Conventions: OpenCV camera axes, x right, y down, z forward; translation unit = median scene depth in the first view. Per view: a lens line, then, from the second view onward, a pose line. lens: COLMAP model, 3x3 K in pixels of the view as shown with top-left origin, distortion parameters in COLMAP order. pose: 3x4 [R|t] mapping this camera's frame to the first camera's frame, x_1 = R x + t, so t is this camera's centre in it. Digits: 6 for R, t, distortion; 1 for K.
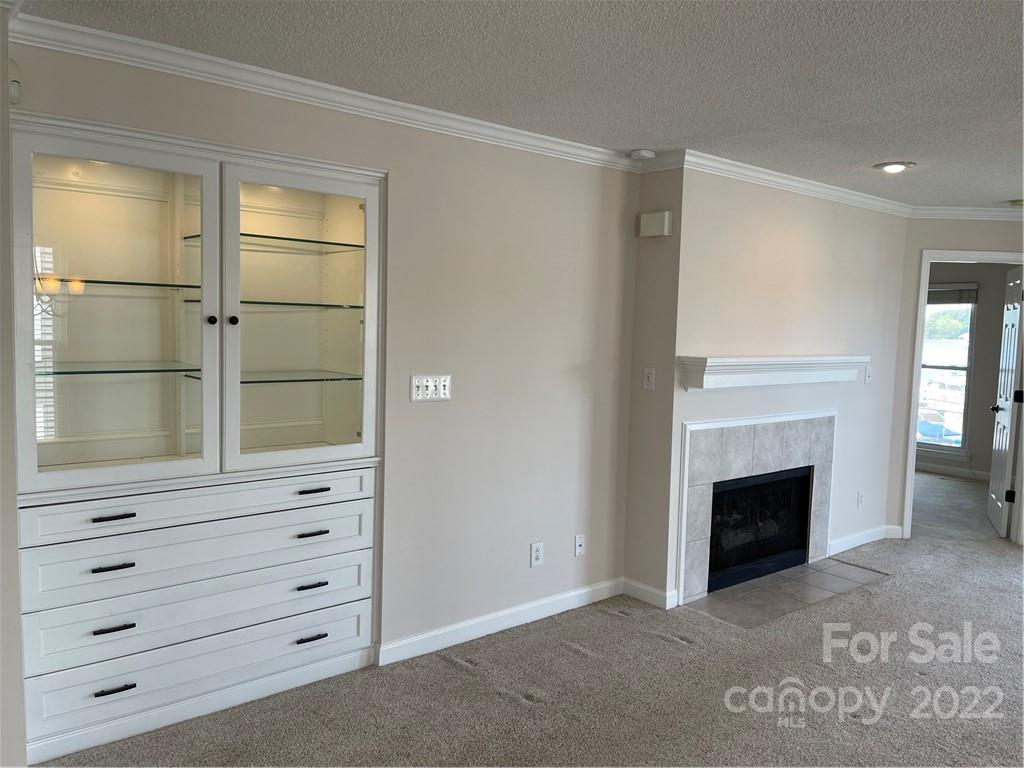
lens RADIAL K [[769.9, 0, 512.0], [0, 769.9, 384.0], [0, 0, 1]] dist [0.006044, -0.000990]
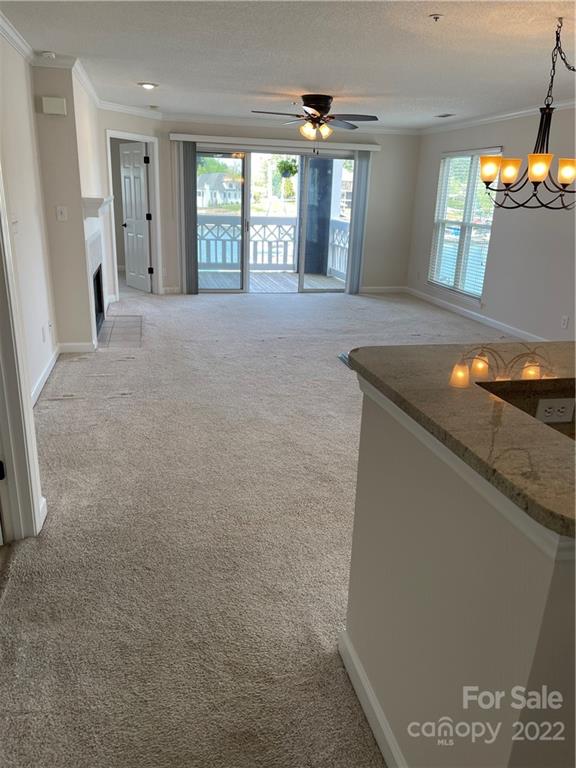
lens RADIAL K [[577.4, 0, 288.0], [0, 577.4, 384.0], [0, 0, 1]] dist [0.006044, -0.000990]
pose [[0.450772, -0.292537, 0.843343, -0.721338], [0.047987, 0.951350, 0.304352, -0.011866], [-0.891349, -0.096724, 0.442880, 0.035232]]
